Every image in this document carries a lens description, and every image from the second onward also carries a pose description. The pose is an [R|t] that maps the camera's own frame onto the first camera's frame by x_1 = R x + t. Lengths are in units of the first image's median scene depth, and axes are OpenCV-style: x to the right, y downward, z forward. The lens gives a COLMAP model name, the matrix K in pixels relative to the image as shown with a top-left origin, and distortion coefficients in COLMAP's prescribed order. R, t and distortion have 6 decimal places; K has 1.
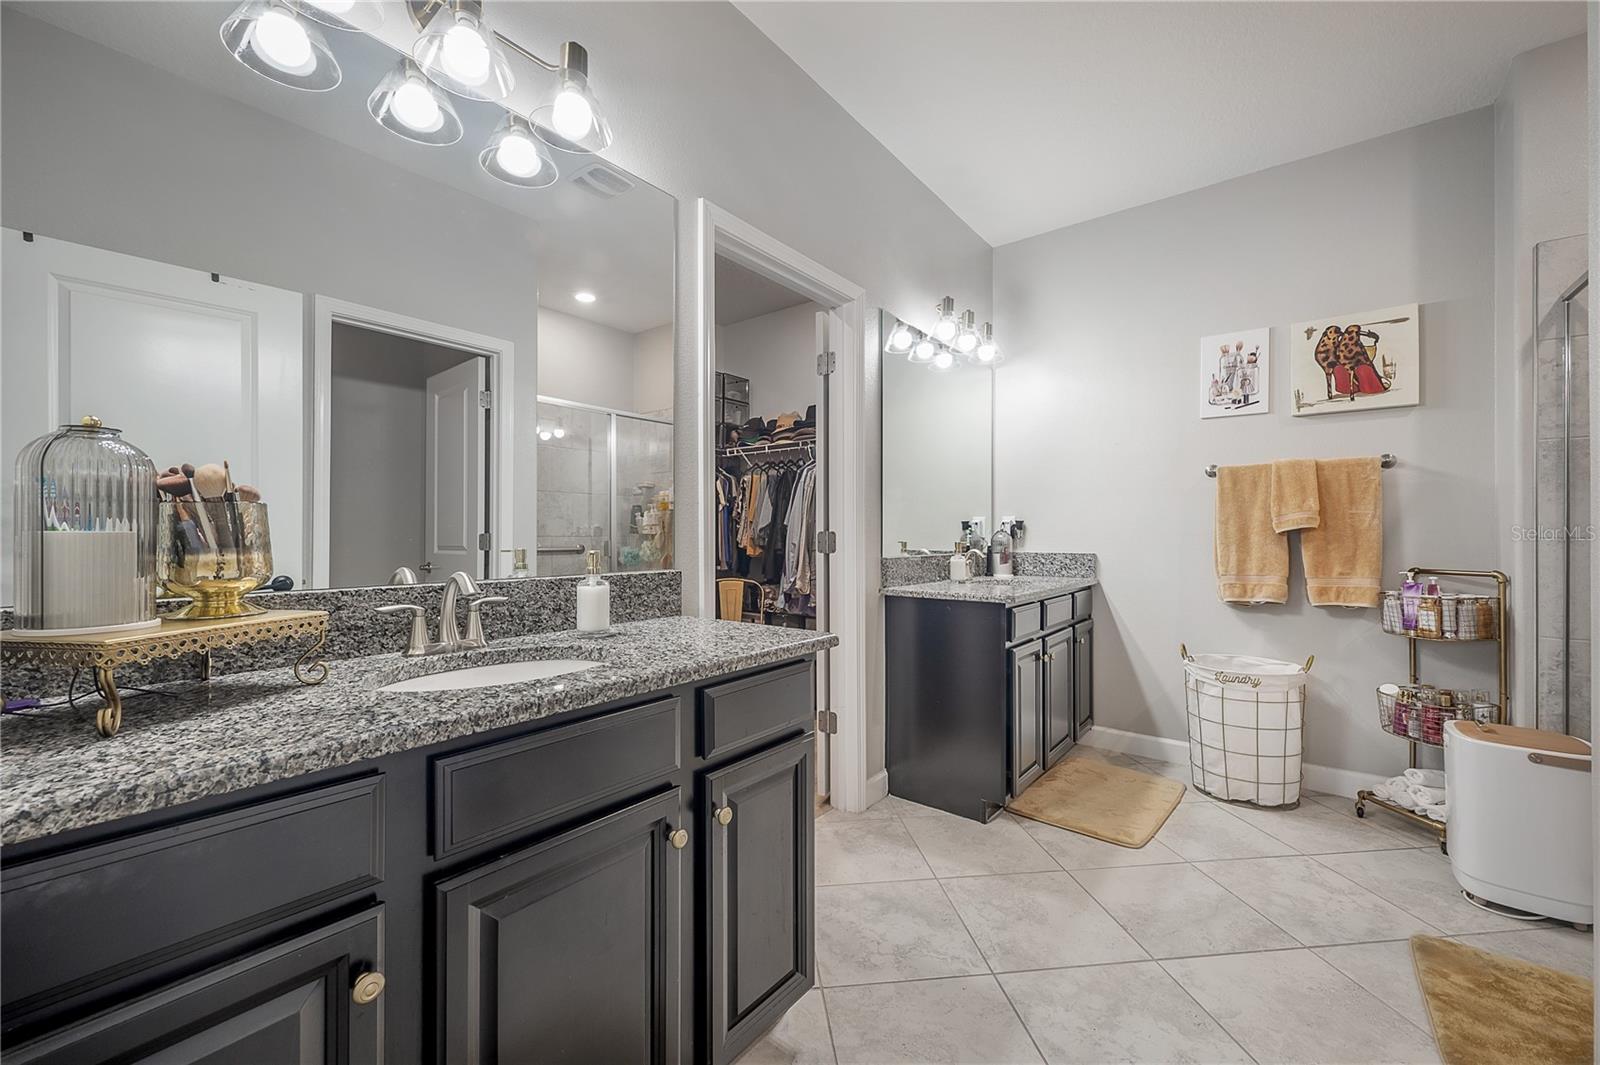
lens RADIAL K [[669.8, 0, 800.0], [0, 669.8, 532.5], [0, 0, 1]] dist [0.001757, 0.000155]
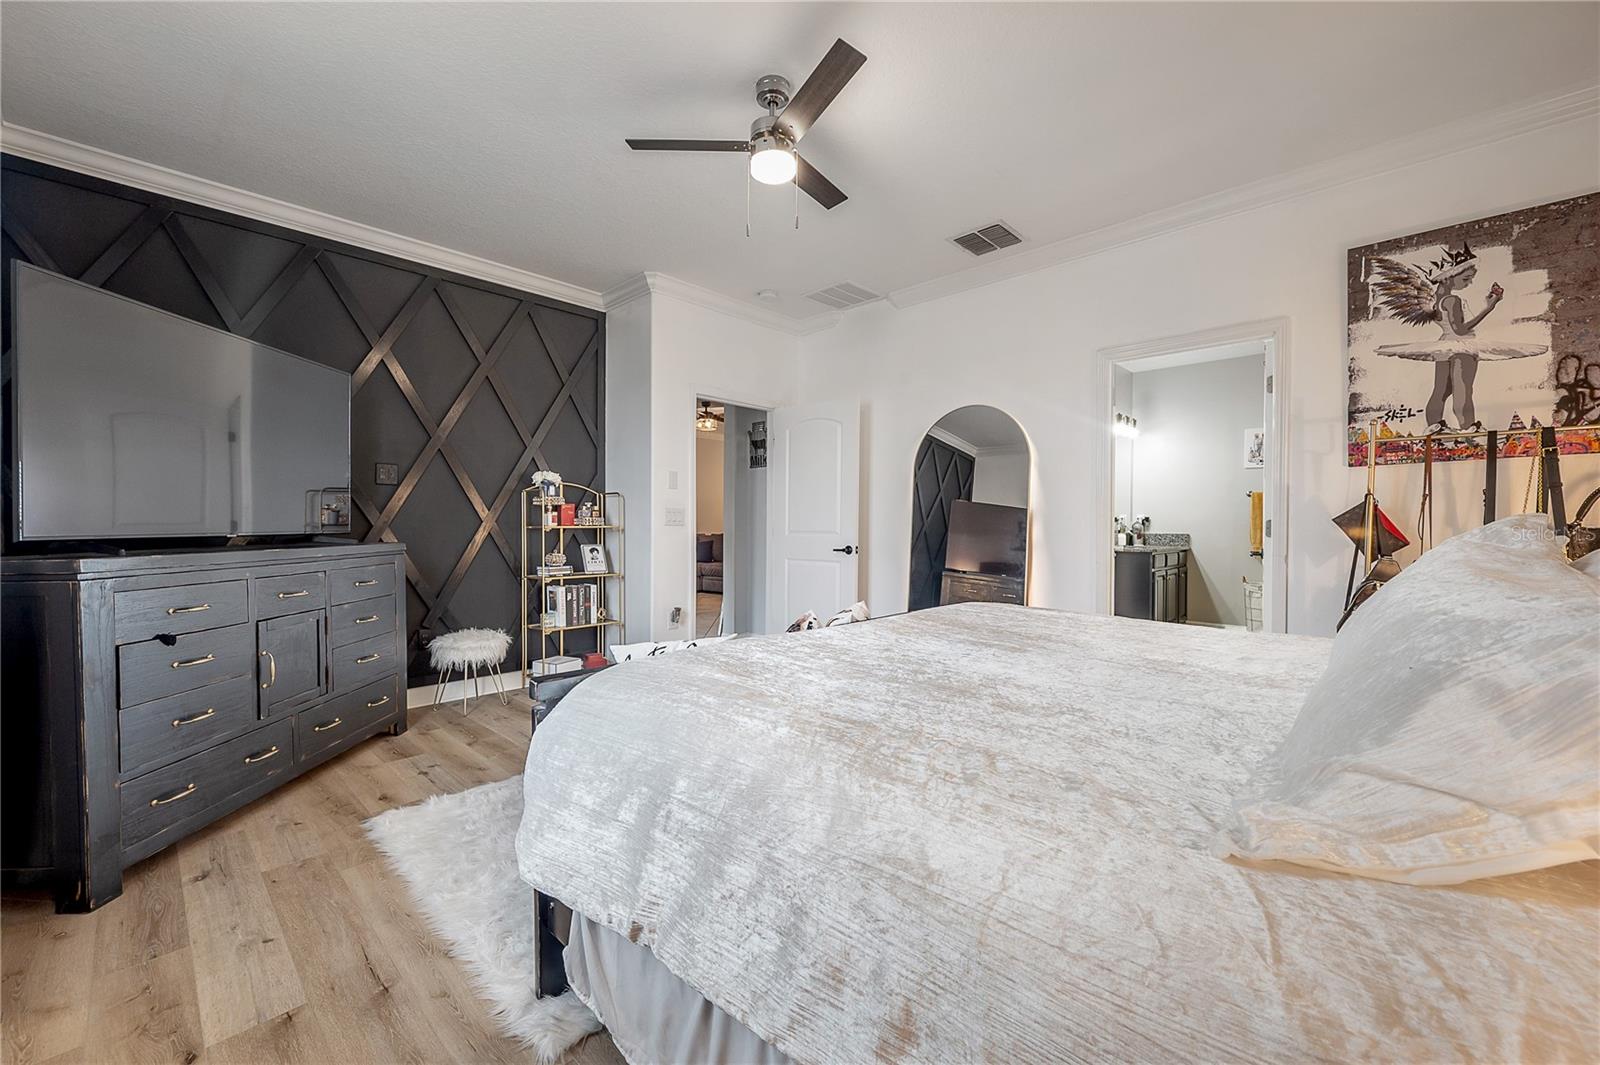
lens RADIAL K [[639.6, 0, 804.2], [0, 639.6, 535.8], [0, 0, 1]] dist [-0.001219, -0.000079]
pose [[0.994738, 0.003981, -0.102371, -0.520834], [-0.002216, 0.999847, 0.017347, 0.007112], [0.102424, -0.017029, 0.994595, -1.044628]]
